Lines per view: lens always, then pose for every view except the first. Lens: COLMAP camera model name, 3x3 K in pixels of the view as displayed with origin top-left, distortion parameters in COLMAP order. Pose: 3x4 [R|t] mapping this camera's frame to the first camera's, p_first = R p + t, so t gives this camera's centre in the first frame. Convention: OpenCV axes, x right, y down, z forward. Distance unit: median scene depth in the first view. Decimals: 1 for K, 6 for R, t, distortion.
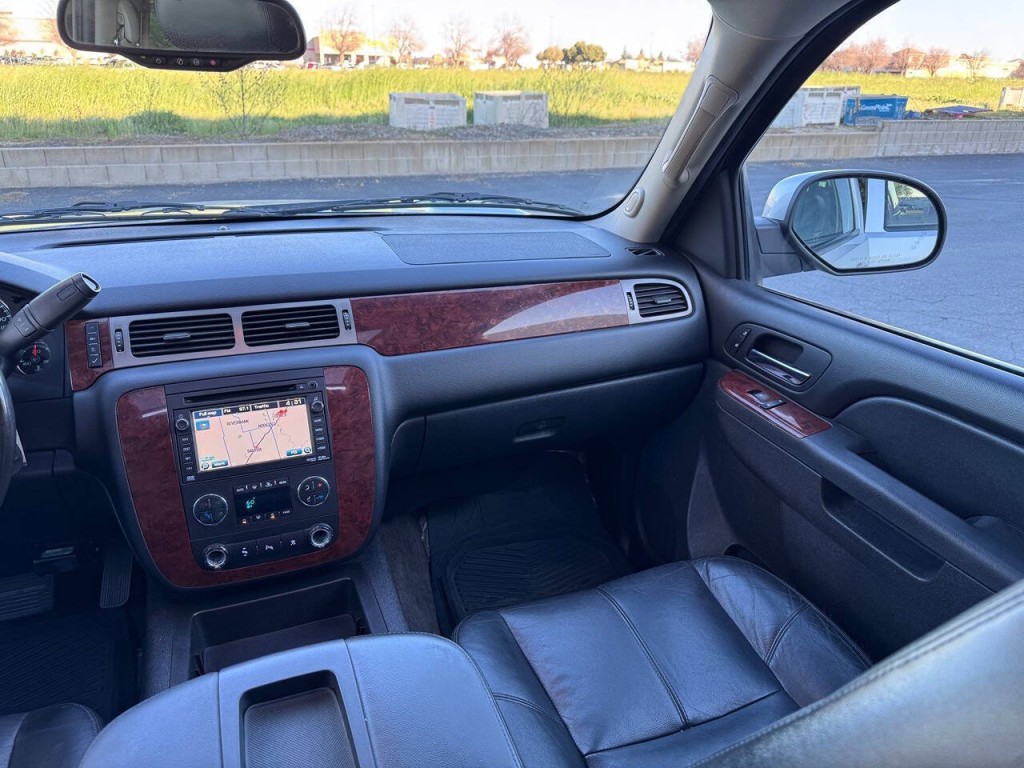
lens RADIAL K [[726.3, 0, 512.1], [0, 726.3, 383.7], [0, 0, 1]] dist [0.062243, -0.072797]
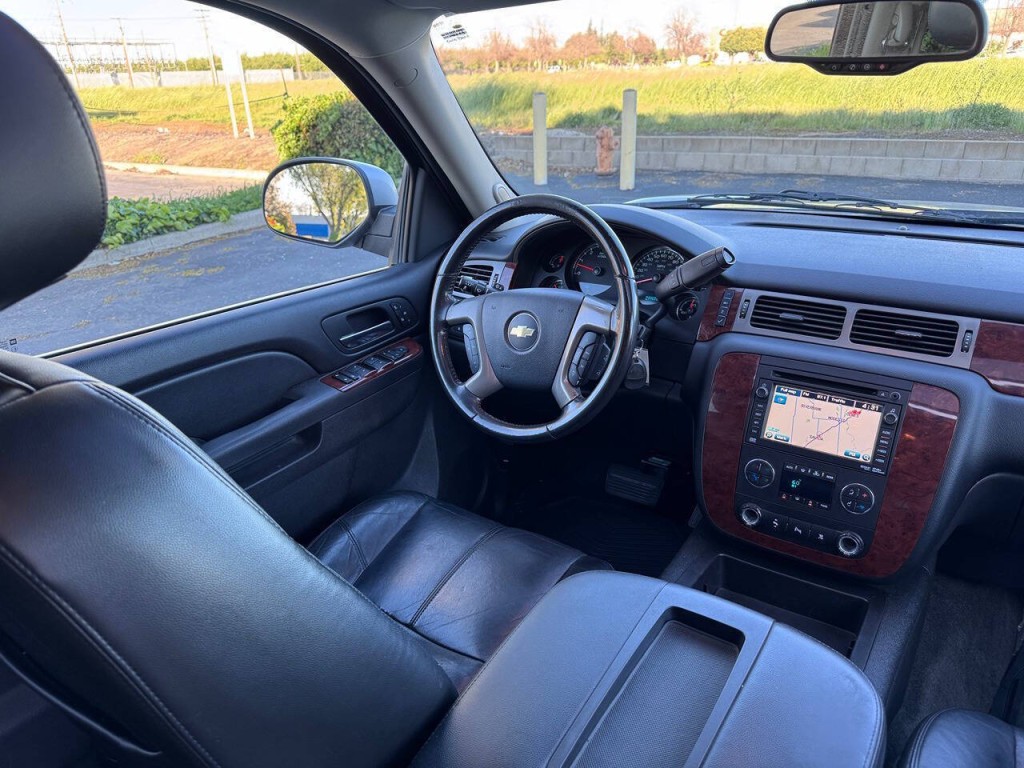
lens RADIAL K [[726.3, 0, 517.0], [0, 726.3, 382.8], [0, 0, 1]] dist [0.062243, -0.072797]
pose [[0.564184, 0.289477, -0.773240, 0.151285], [-0.283482, 0.947507, 0.147879, -0.013412], [0.775458, 0.135769, 0.616630, 0.012625]]
